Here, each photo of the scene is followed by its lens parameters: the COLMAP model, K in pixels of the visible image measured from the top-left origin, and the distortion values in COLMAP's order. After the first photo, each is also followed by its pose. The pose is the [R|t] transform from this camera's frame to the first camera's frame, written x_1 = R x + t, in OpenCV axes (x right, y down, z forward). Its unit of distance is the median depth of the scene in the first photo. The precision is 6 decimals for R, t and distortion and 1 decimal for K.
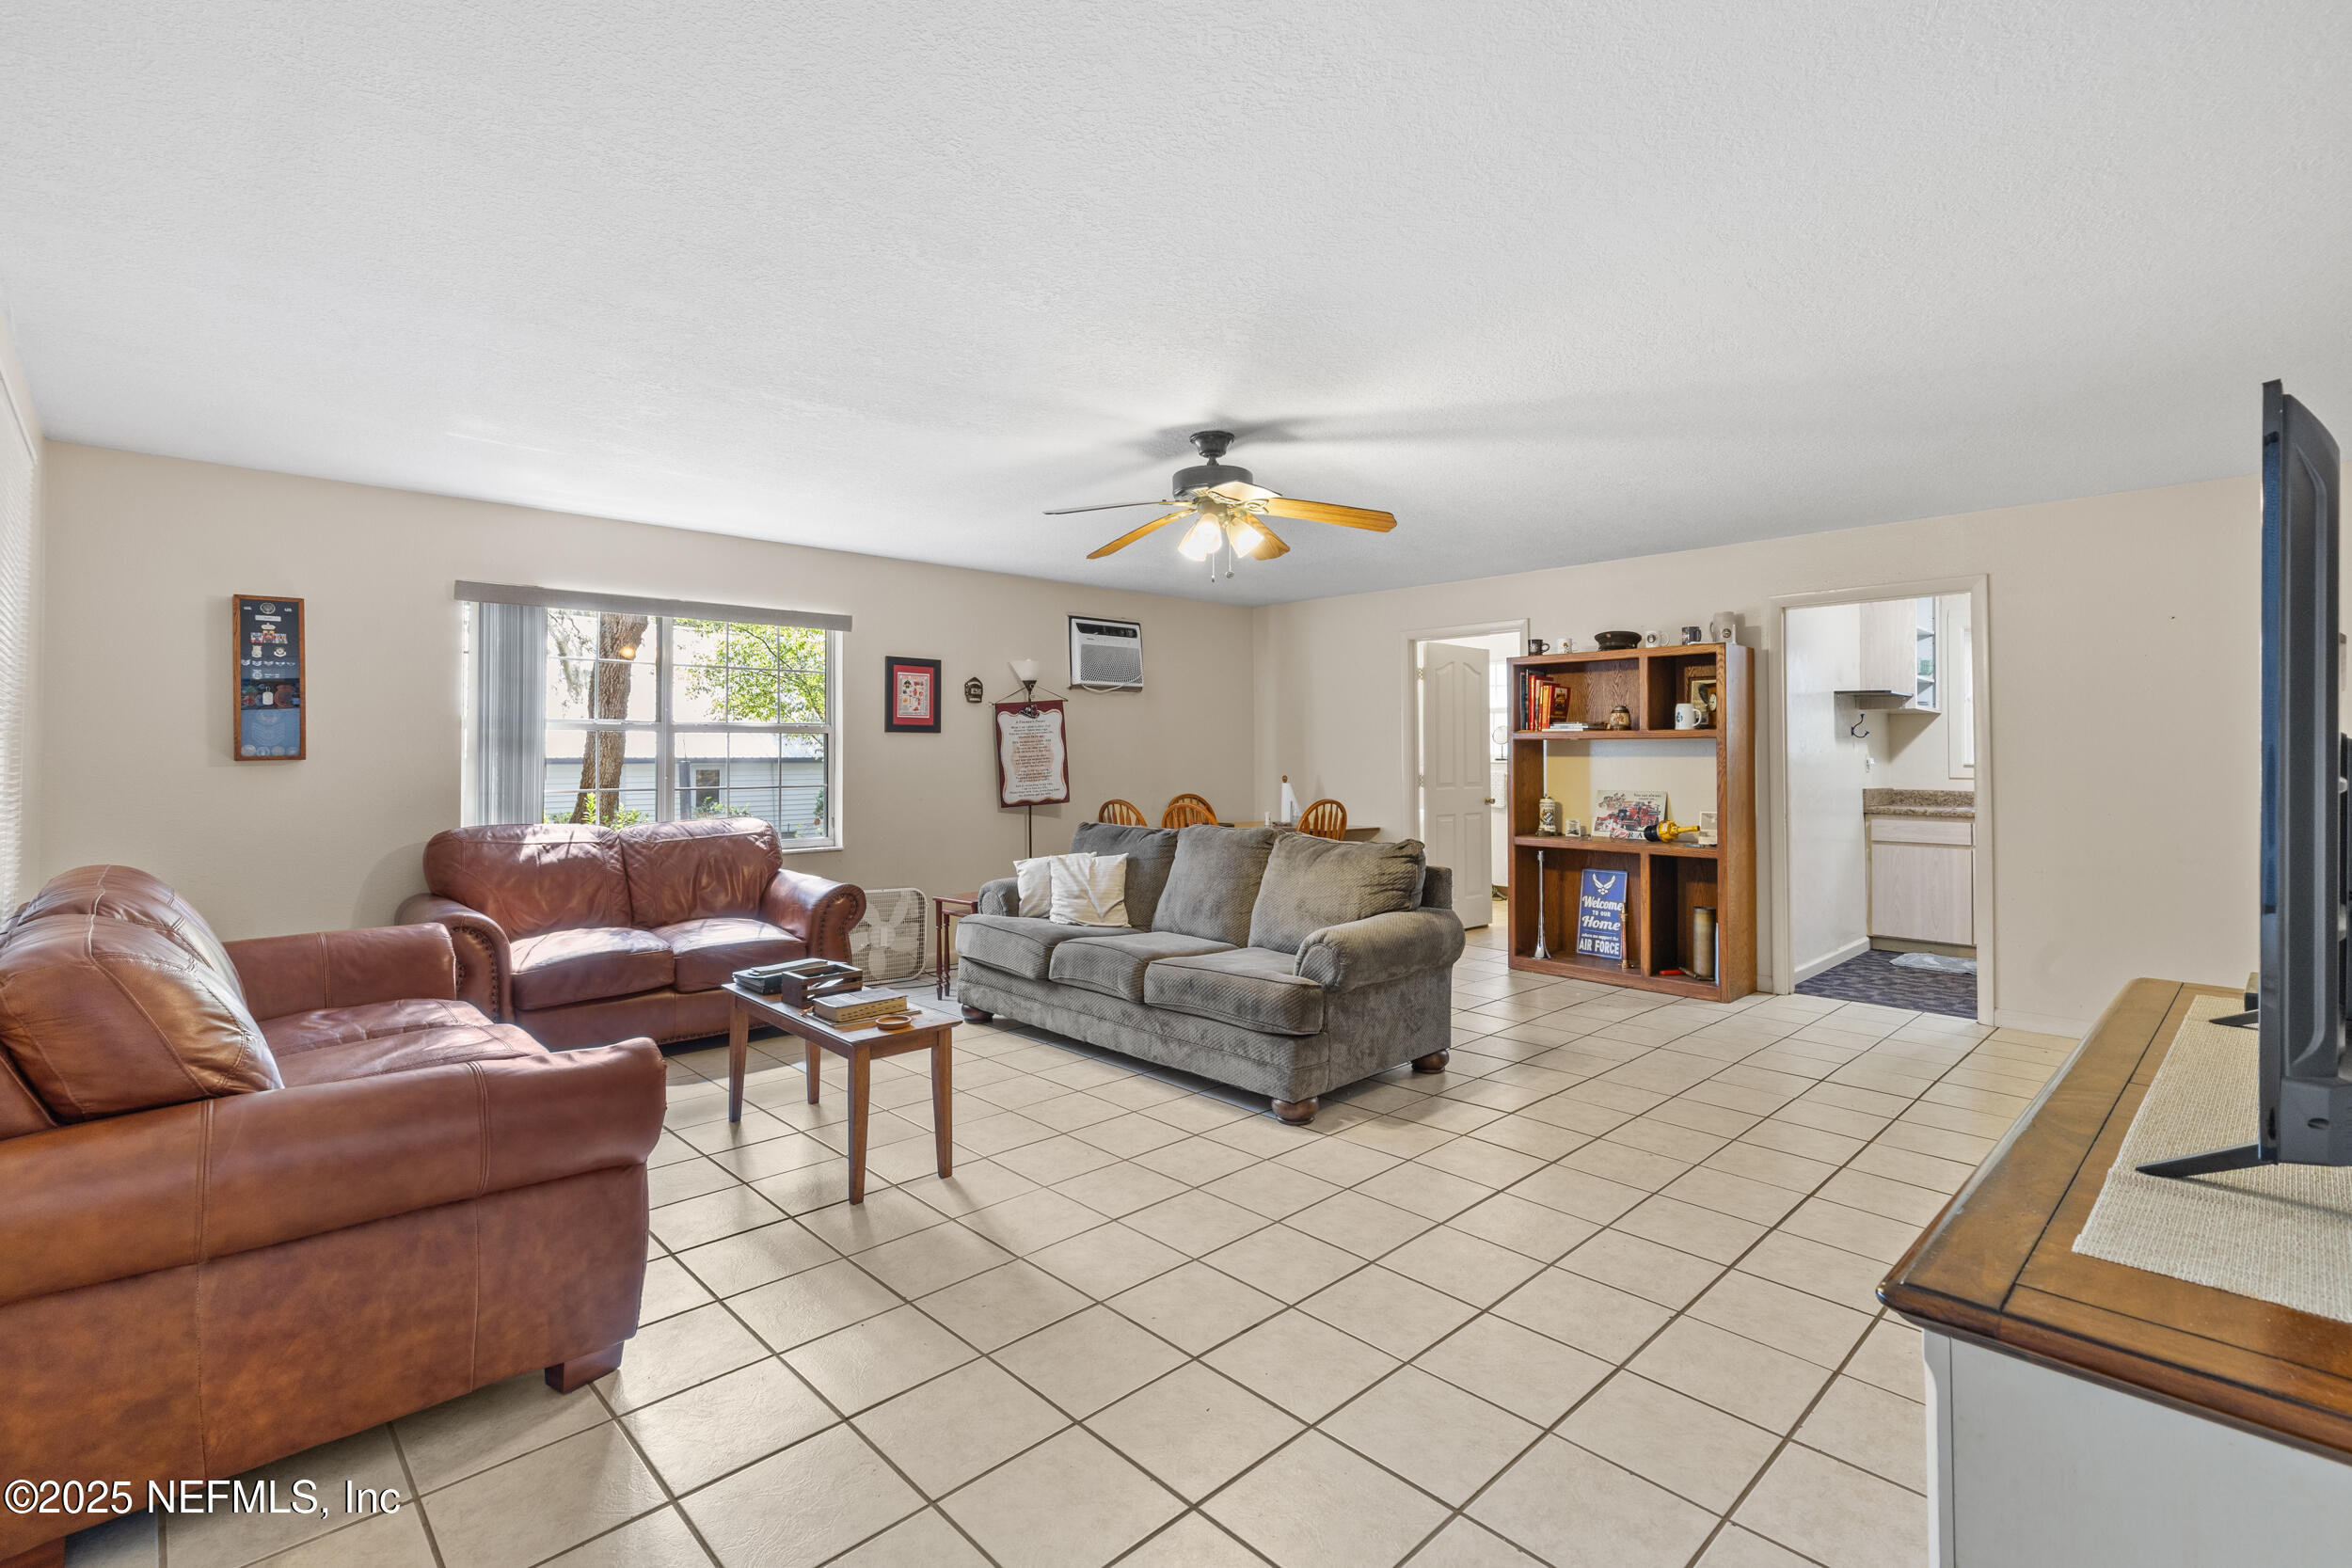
lens RADIAL K [[1070.2, 0, 1179.1], [0, 1070.2, 768.1], [0, 0, 1]] dist [0.017750, 0.000312]
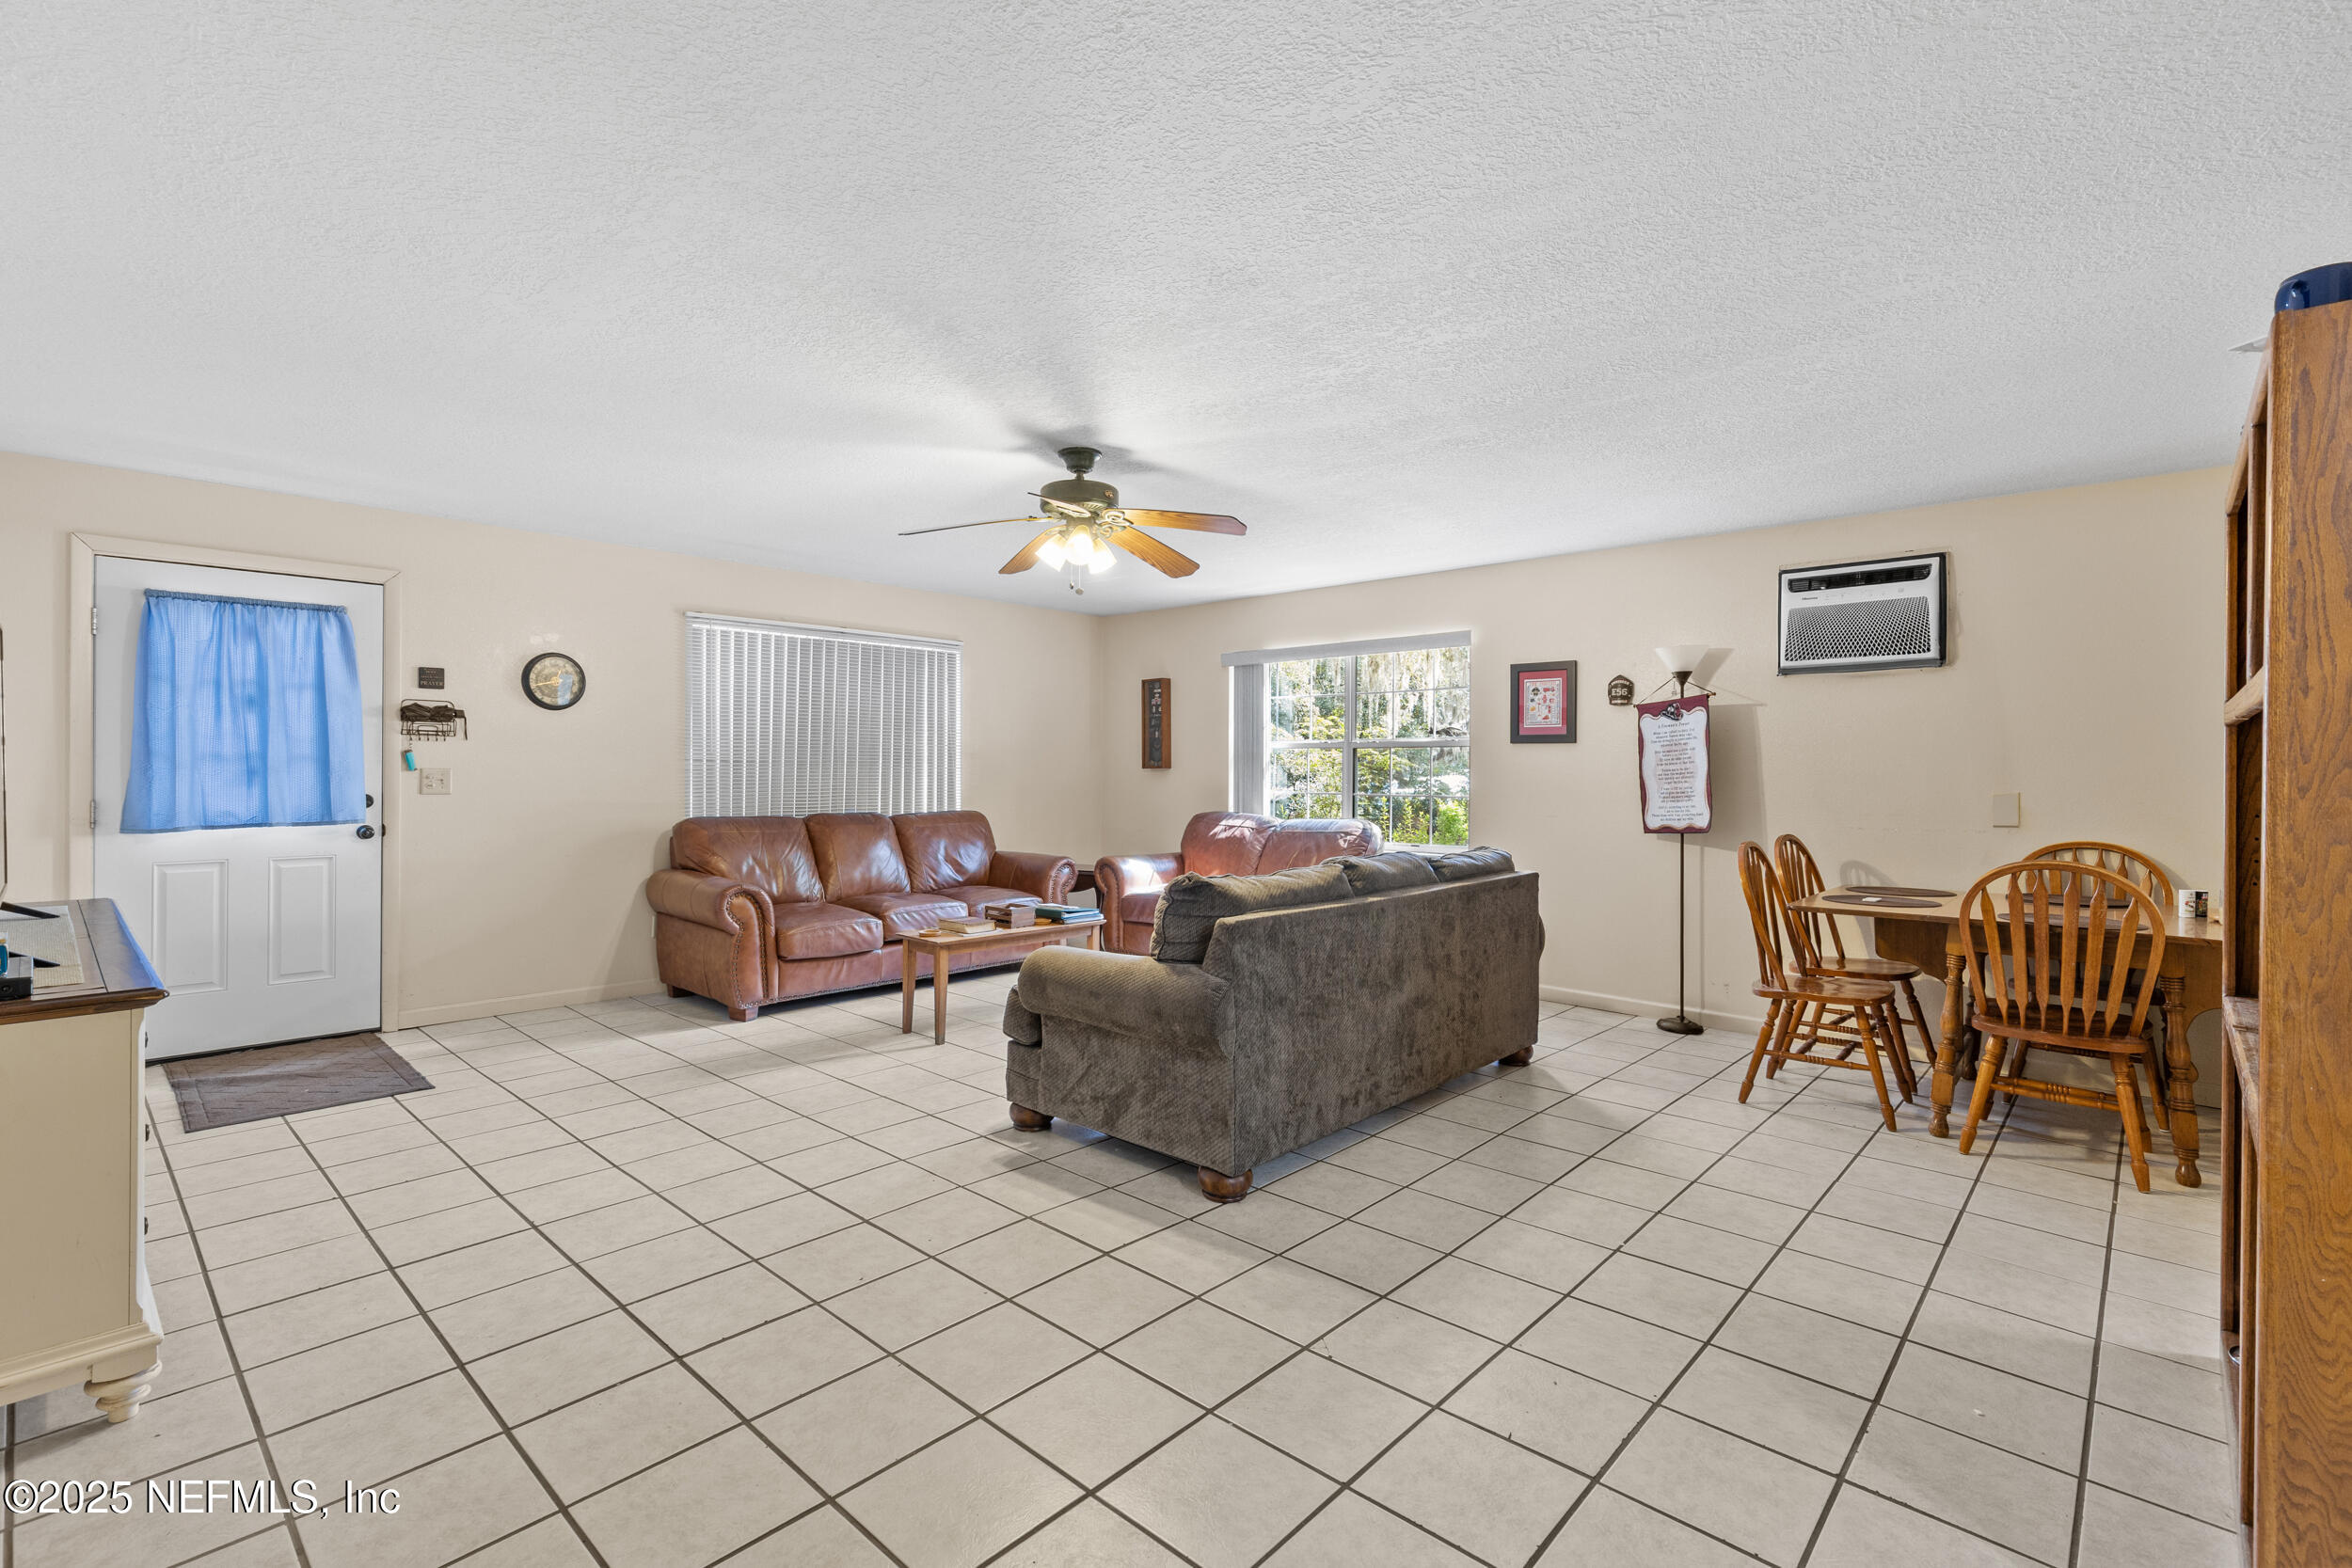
lens RADIAL K [[1070.2, 0, 1179.0], [0, 1070.2, 776.9], [0, 0, 1]] dist [0.017750, 0.000312]
pose [[0.052924, 0.005878, -0.998581, 0.663216], [-0.022787, 0.999729, 0.004677, -0.001628], [0.998339, 0.022507, 0.053044, 0.646299]]
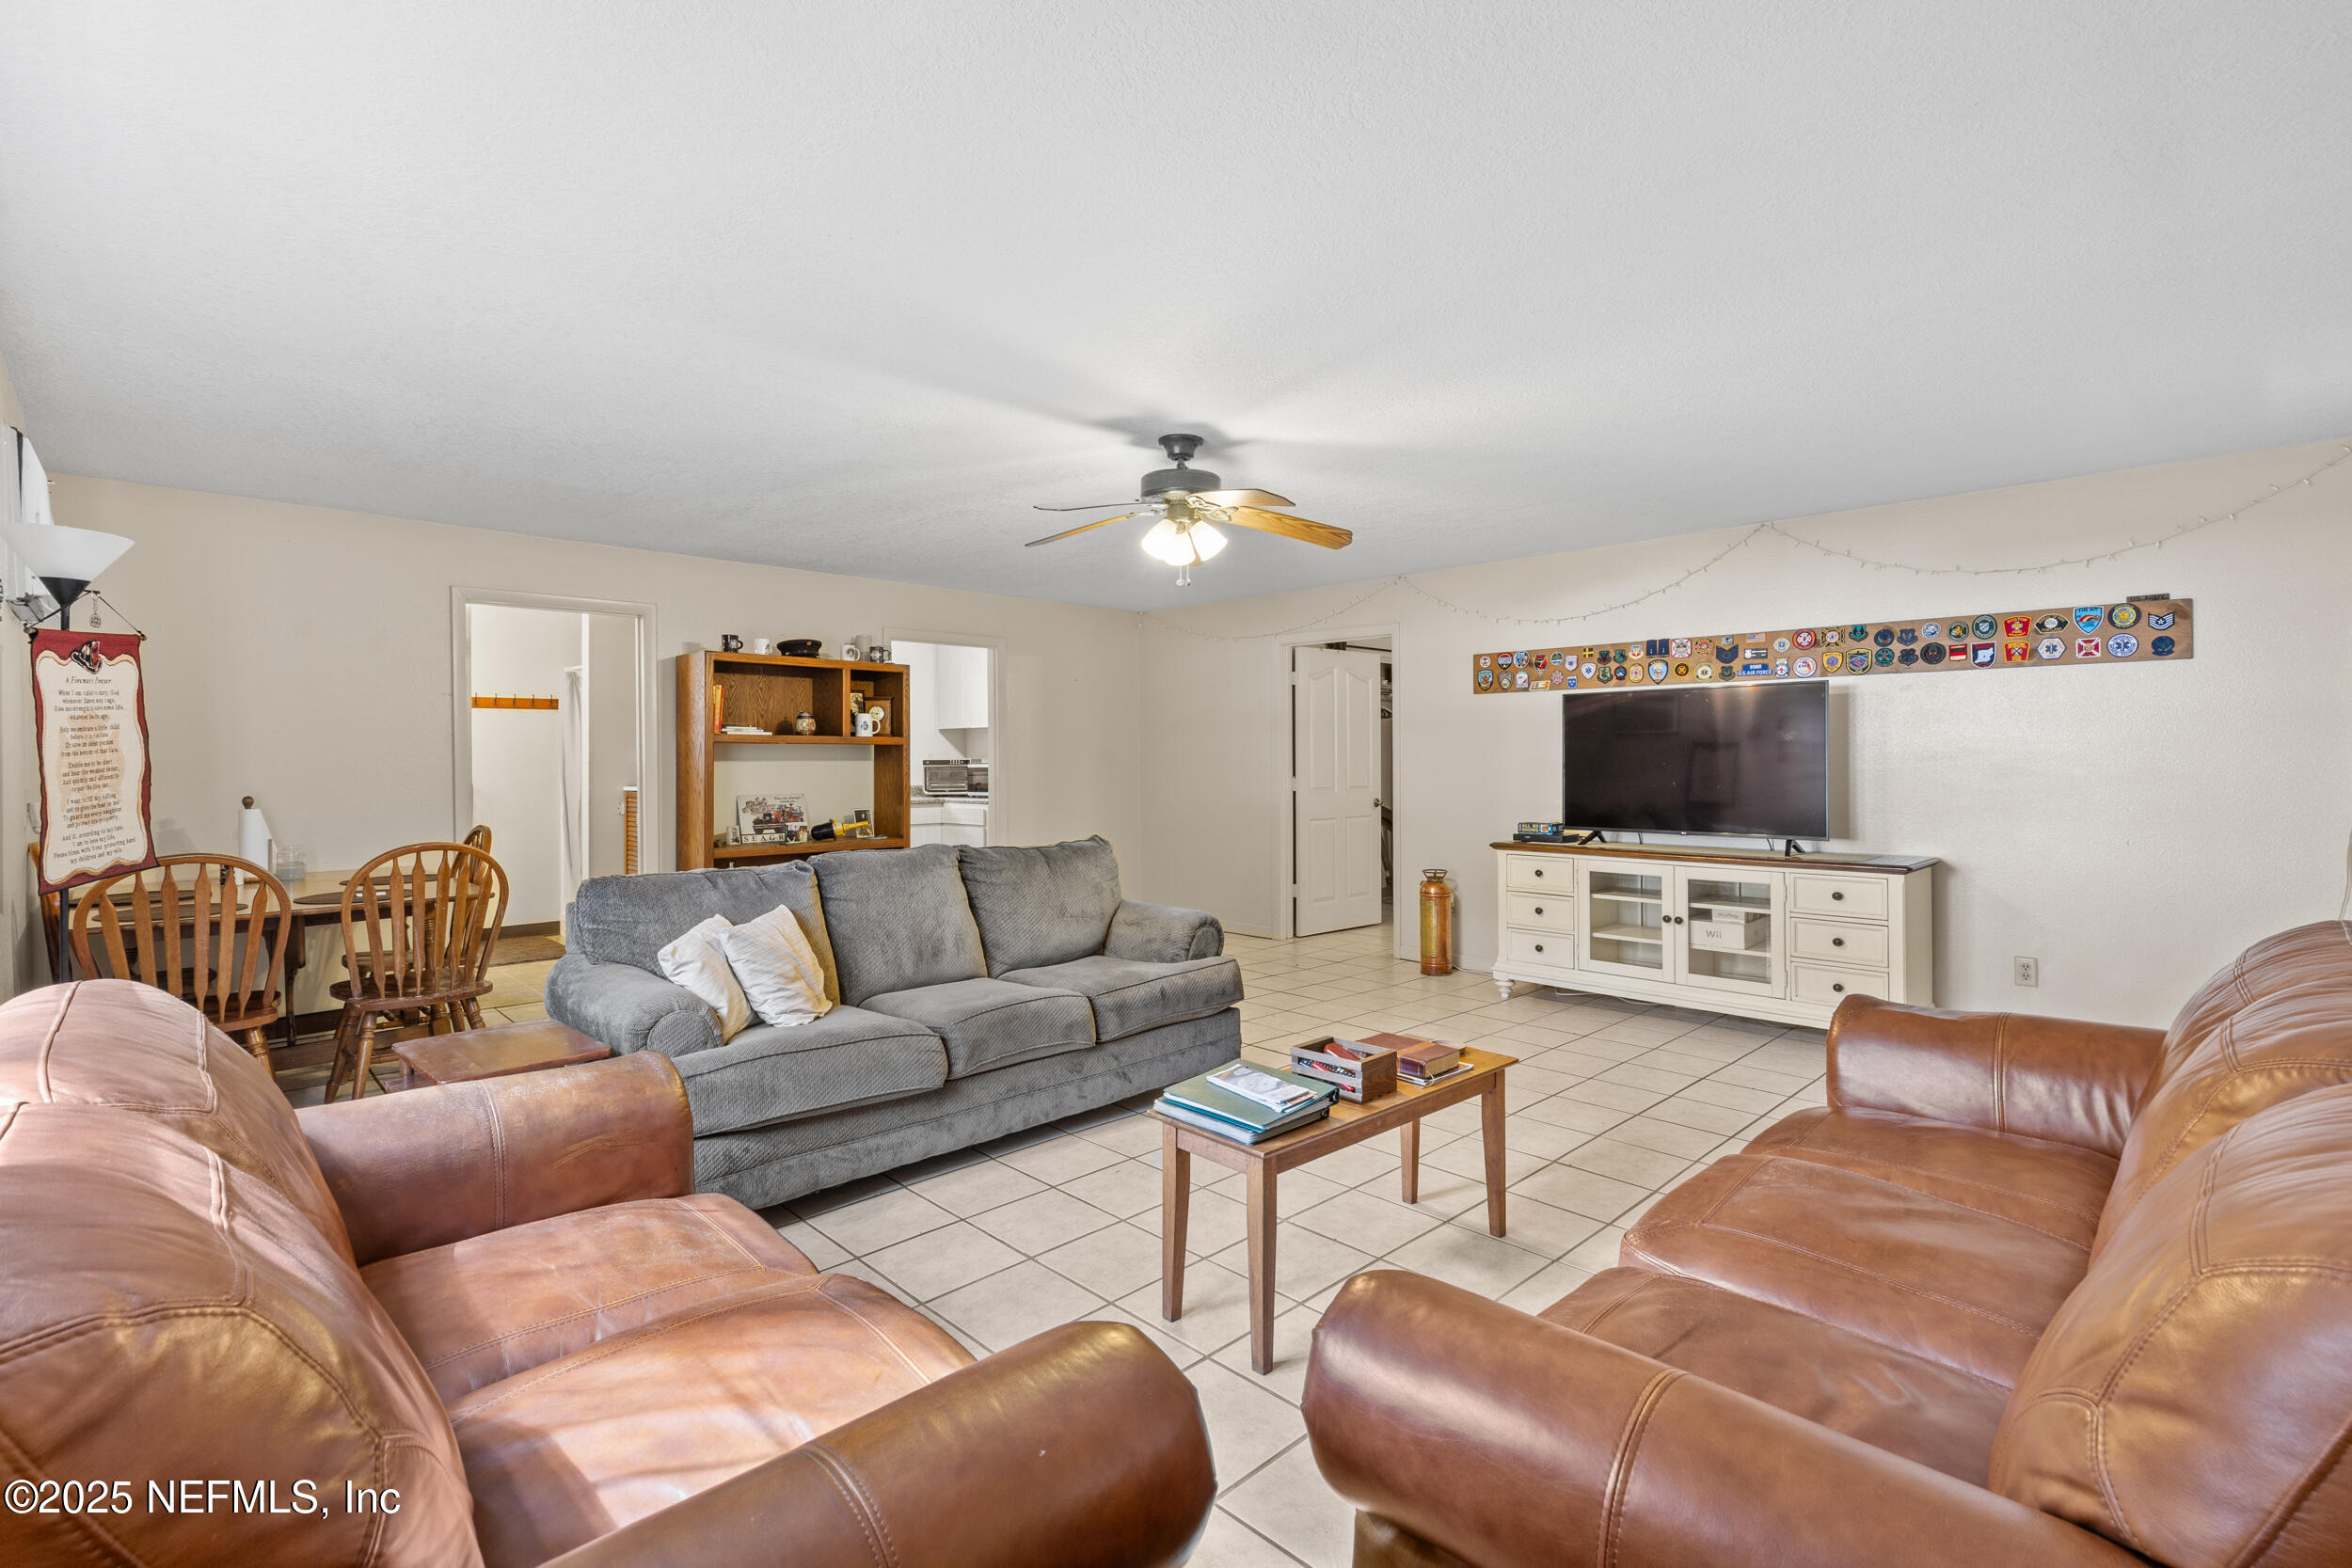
lens RADIAL K [[1070.2, 0, 1179.4], [0, 1070.2, 763.6], [0, 0, 1]] dist [0.017750, 0.000312]
pose [[-0.010655, -0.004563, 0.999933, -0.604188], [0.016033, 0.999860, 0.004733, -0.007027], [-0.999815, 0.016083, -0.010581, 0.626913]]
